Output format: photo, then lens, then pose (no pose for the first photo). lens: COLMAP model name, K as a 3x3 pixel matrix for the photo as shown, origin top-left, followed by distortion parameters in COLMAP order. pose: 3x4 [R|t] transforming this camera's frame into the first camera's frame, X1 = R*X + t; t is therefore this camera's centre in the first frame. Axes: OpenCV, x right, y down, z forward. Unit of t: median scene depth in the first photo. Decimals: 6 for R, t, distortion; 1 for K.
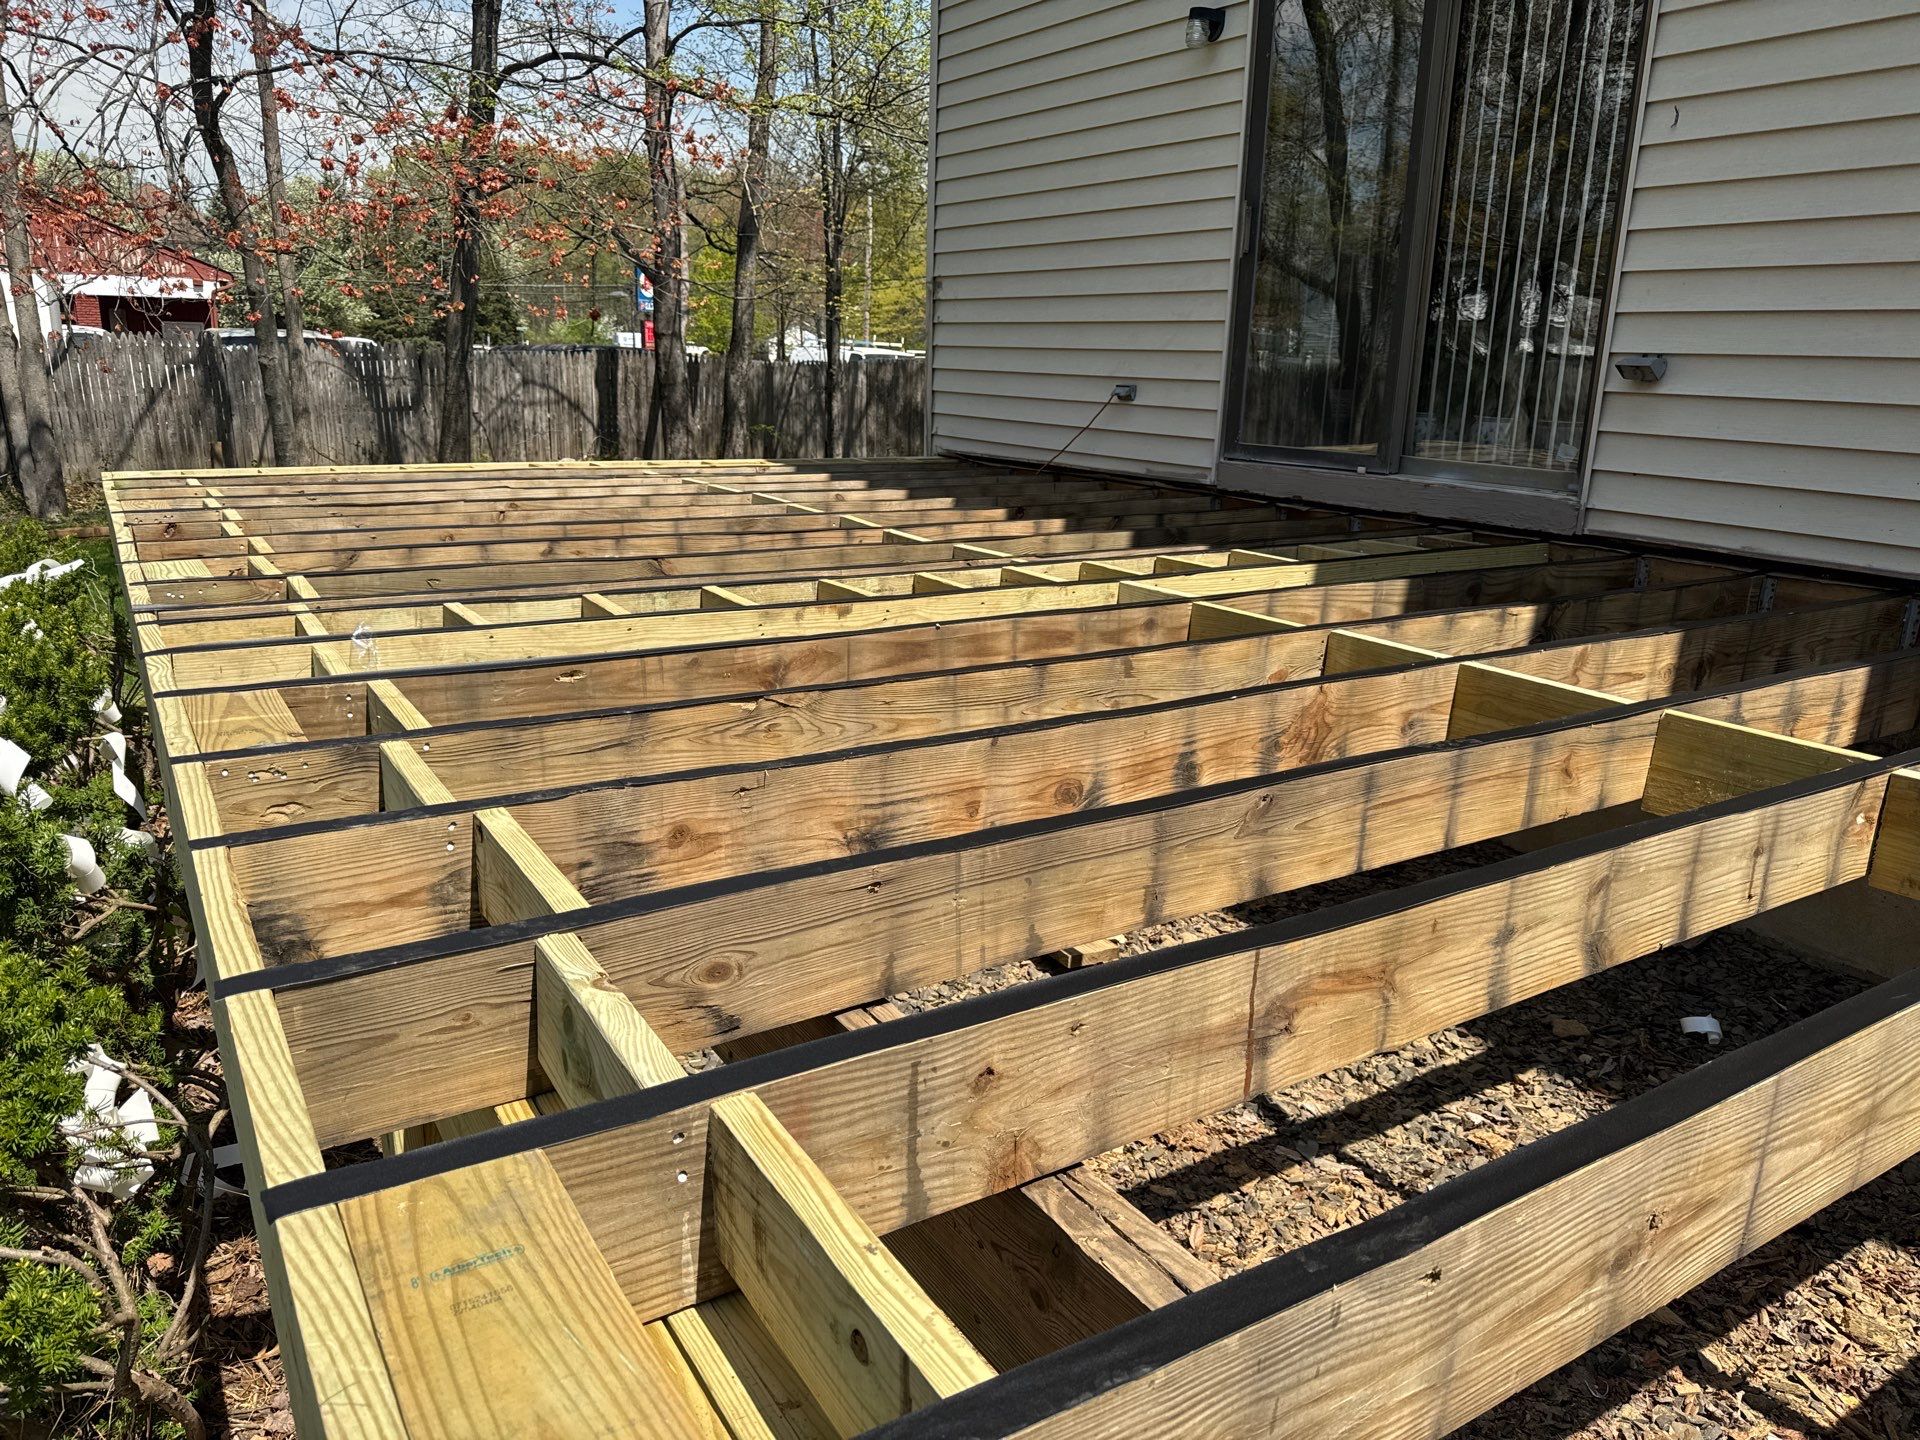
lens RADIAL K [[1358.3, 0, 972.4], [0, 1358.3, 731.8], [0, 0, 1]] dist [0.029042, -0.033928]
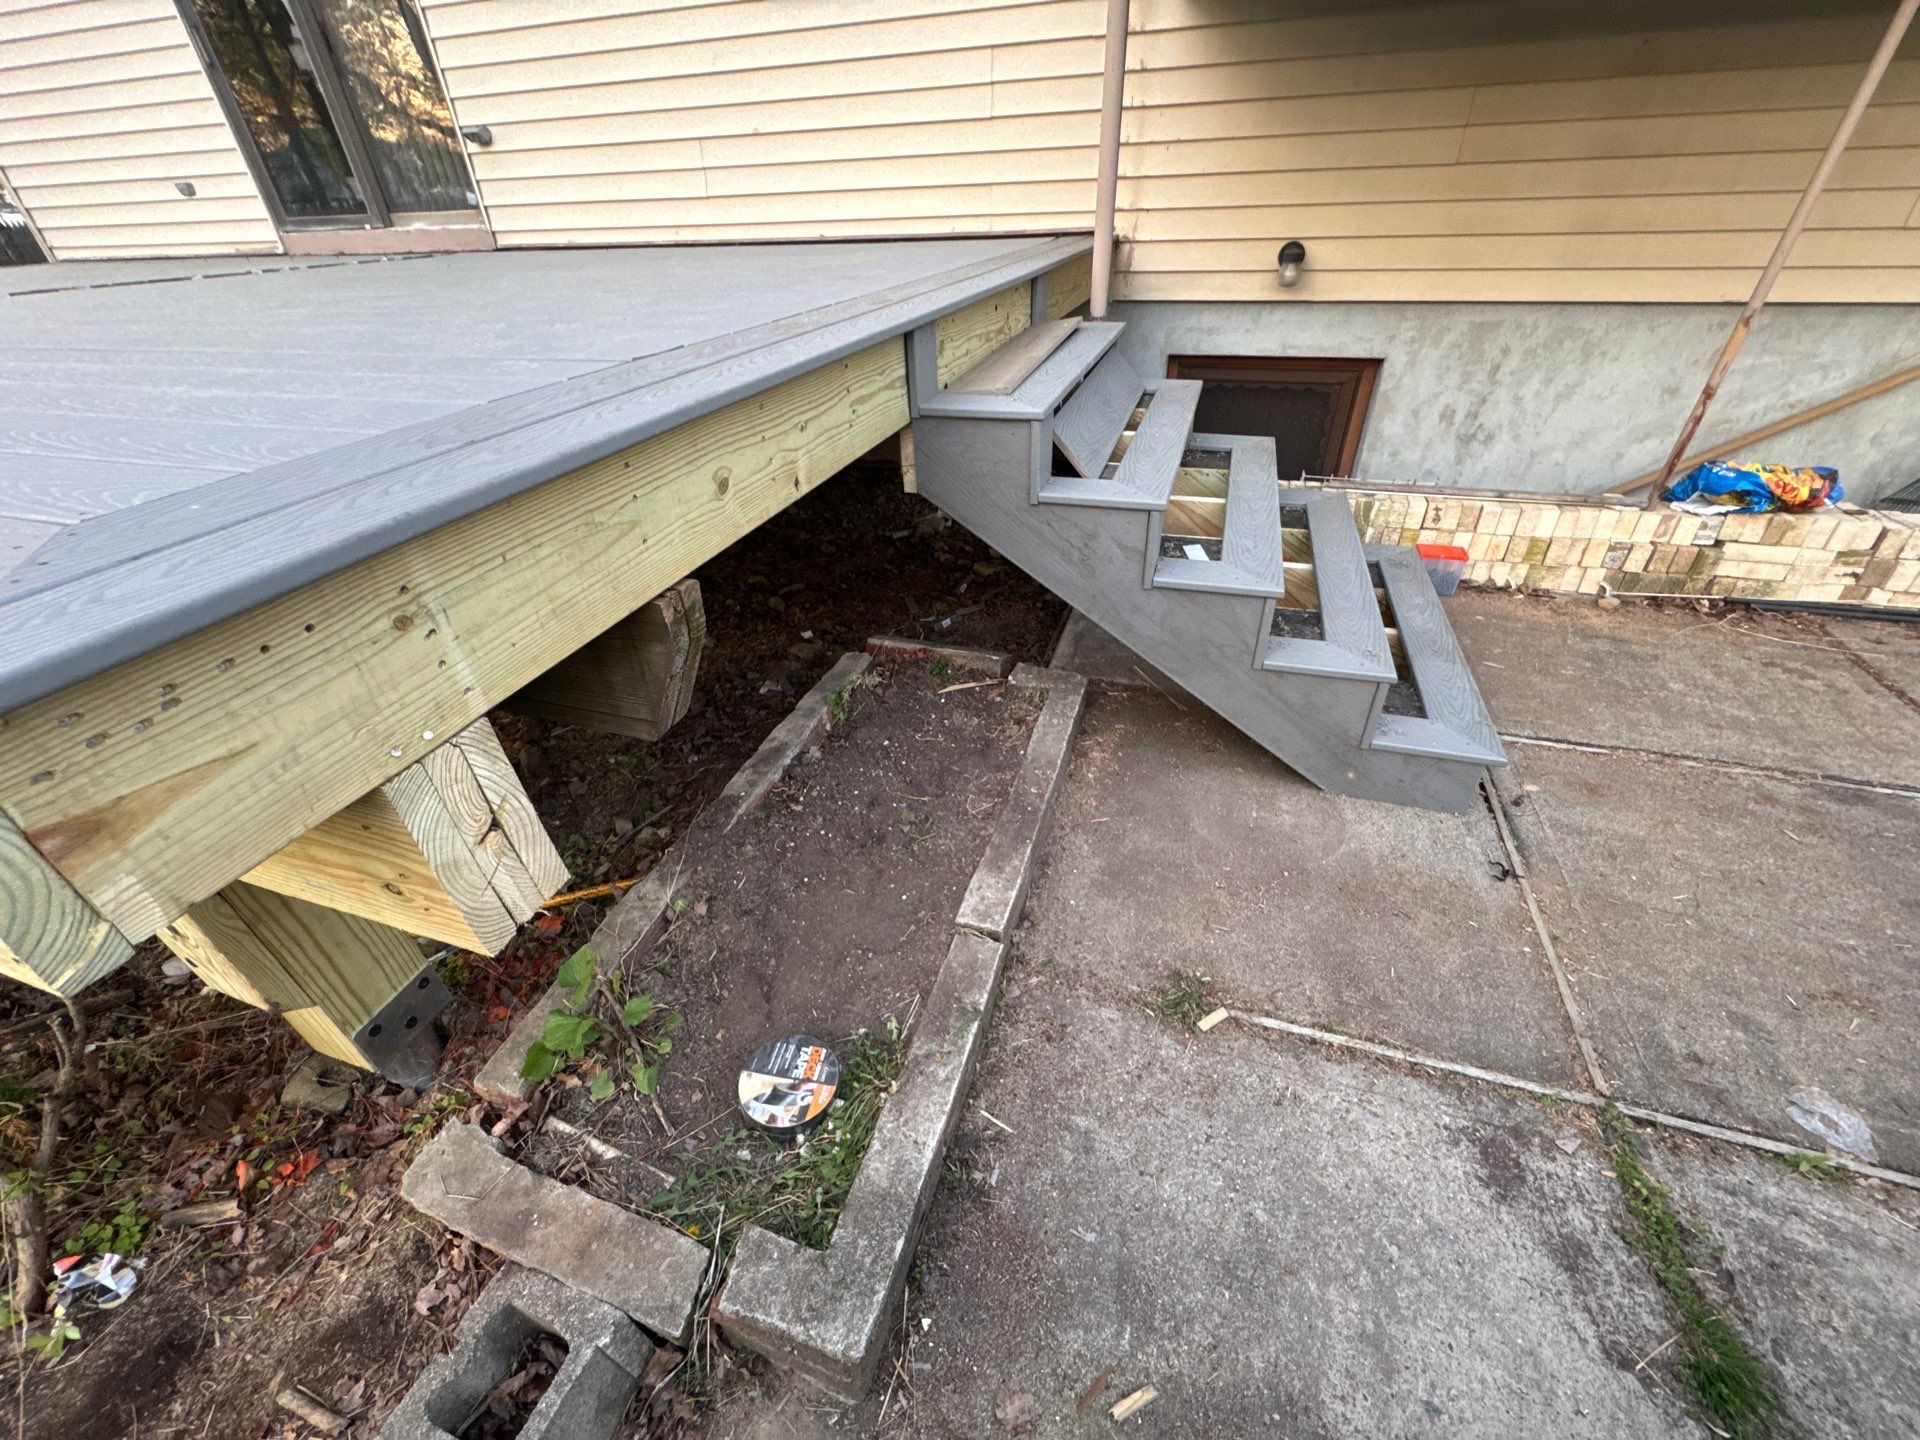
lens RADIAL K [[763.7, 0, 959.3], [0, 763.7, 720.3], [0, 0, 1]] dist [-0.003982, 0.000275]
pose [[0.767881, -0.407575, 0.494207, 0.128834], [0.222574, 0.893172, 0.390775, 0.121999], [-0.600682, -0.190071, 0.776565, -0.208094]]
